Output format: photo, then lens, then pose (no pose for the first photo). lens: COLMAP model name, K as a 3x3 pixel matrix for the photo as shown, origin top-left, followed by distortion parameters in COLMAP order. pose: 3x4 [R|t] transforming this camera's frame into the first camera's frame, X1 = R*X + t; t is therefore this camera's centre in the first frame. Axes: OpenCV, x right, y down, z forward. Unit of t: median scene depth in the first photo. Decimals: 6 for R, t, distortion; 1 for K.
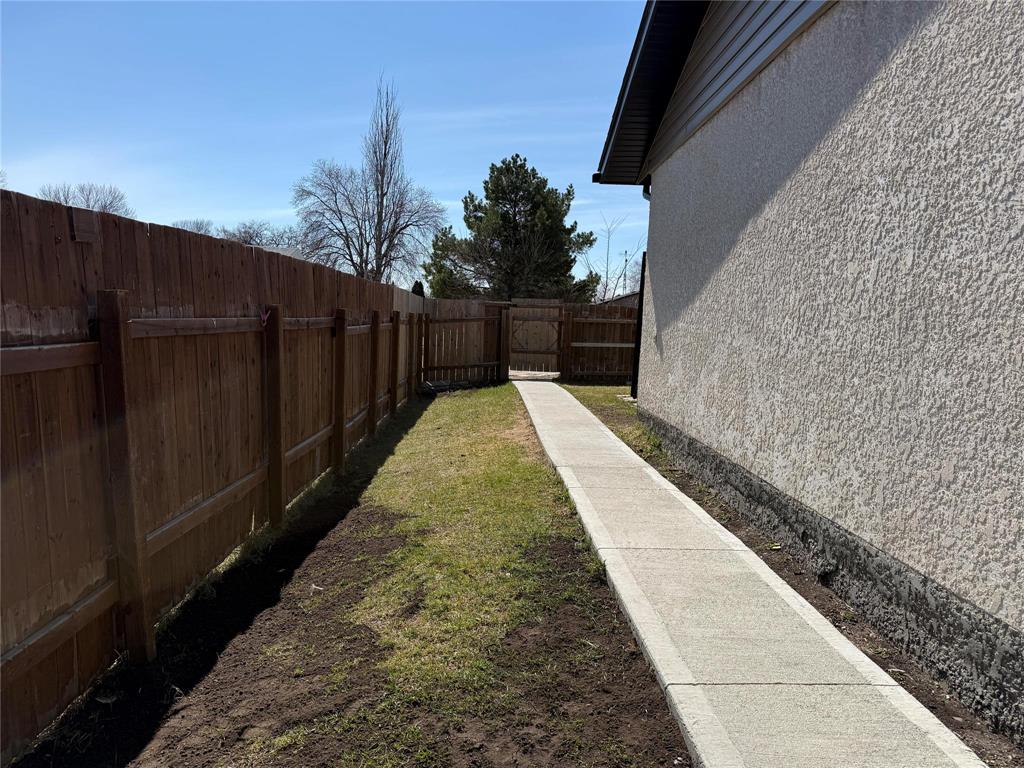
lens RADIAL K [[718.0, 0, 511.3], [0, 718.0, 381.6], [0, 0, 1]] dist [0.077100, -0.096803]
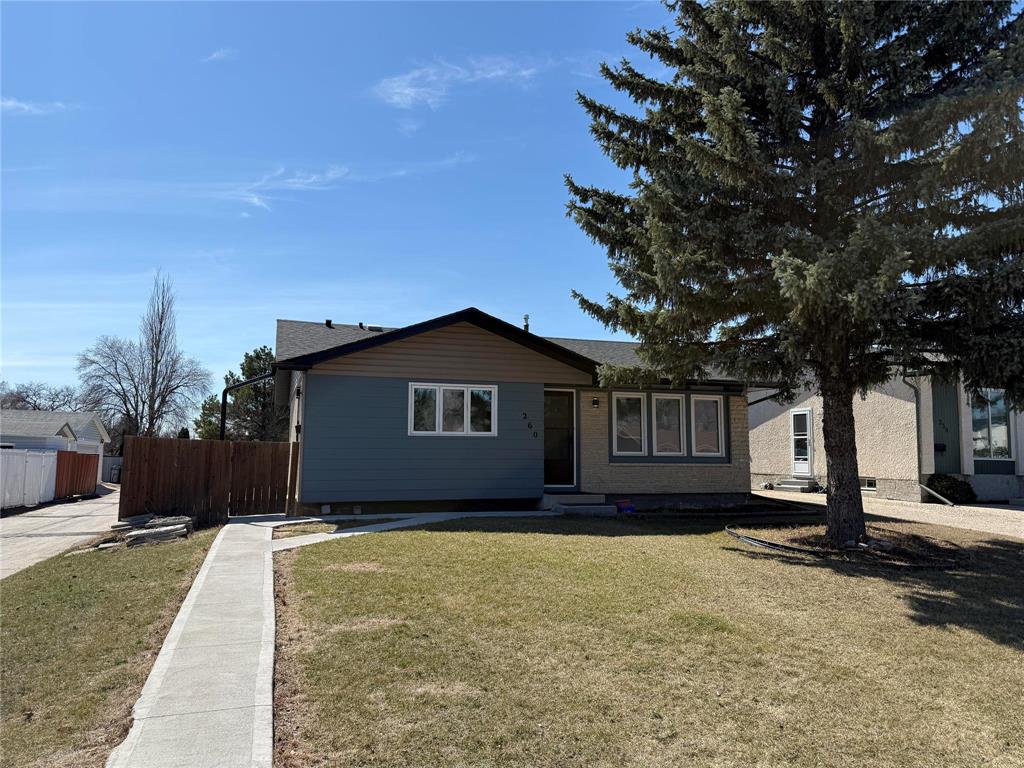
lens RADIAL K [[718.0, 0, 511.3], [0, 718.0, 381.6], [0, 0, 1]] dist [0.077100, -0.096803]
pose [[0.954866, -0.002385, 0.297026, 0.035078], [0.057728, 0.982392, -0.177691, 0.035334], [-0.291372, 0.186818, 0.938190, -0.376220]]
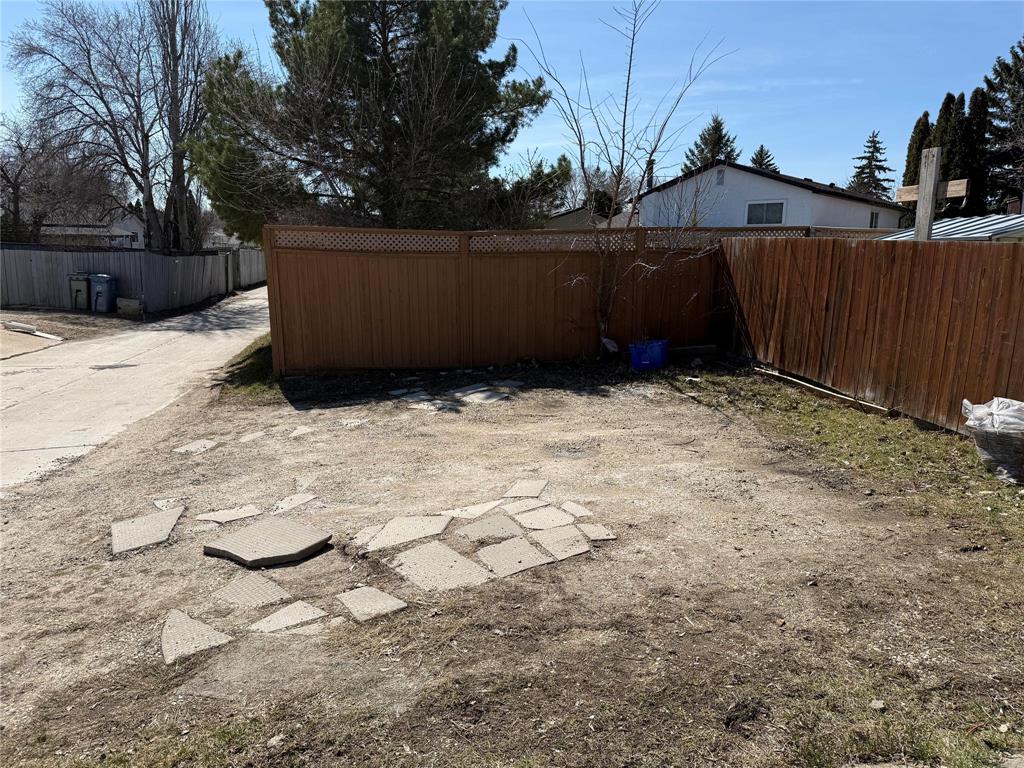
lens RADIAL K [[713.1, 0, 514.2], [0, 713.1, 384.2], [0, 0, 1]] dist [0.115557, -0.172404]
pose [[0.984753, -0.030447, 0.171276, 0.001413], [0.015704, 0.996103, 0.086786, -0.026632], [-0.173251, -0.082773, 0.981393, 0.313110]]
